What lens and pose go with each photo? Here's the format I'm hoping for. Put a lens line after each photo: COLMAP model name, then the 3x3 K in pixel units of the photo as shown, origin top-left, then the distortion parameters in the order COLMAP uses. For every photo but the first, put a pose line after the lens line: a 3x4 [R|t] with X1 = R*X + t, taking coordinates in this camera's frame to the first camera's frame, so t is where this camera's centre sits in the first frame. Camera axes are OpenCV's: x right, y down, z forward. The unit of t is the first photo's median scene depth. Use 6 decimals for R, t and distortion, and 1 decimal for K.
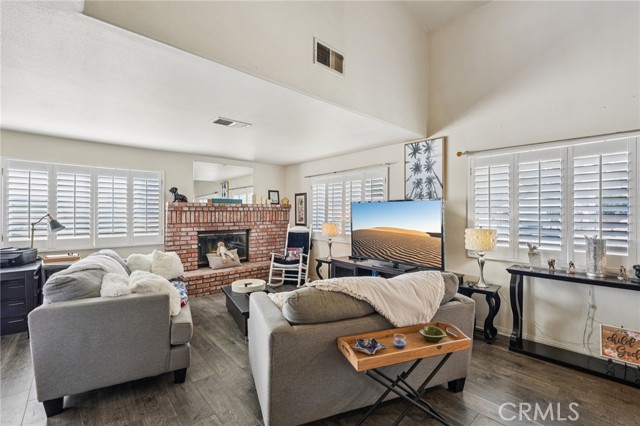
lens RADIAL K [[284.1, 0, 317.6], [0, 284.1, 211.7], [0, 0, 1]] dist [-0.003100, -0.000216]
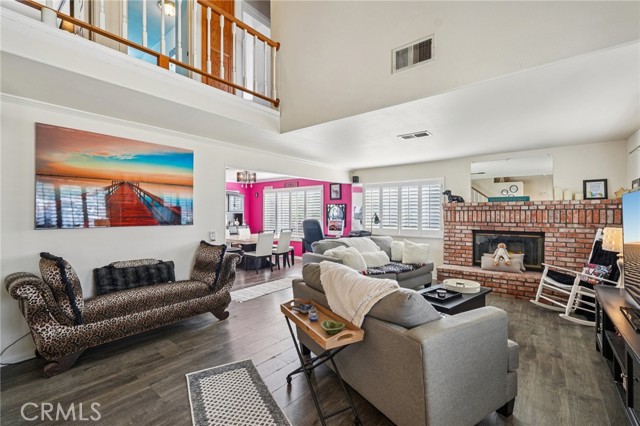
lens RADIAL K [[284.1, 0, 317.6], [0, 284.1, 211.7], [0, 0, 1]] dist [-0.003100, -0.000216]
pose [[0.148480, -0.005253, -0.988901, 0.508969], [0.001494, 0.999986, -0.005088, 0.006684], [0.988914, -0.000722, 0.148486, 0.276534]]
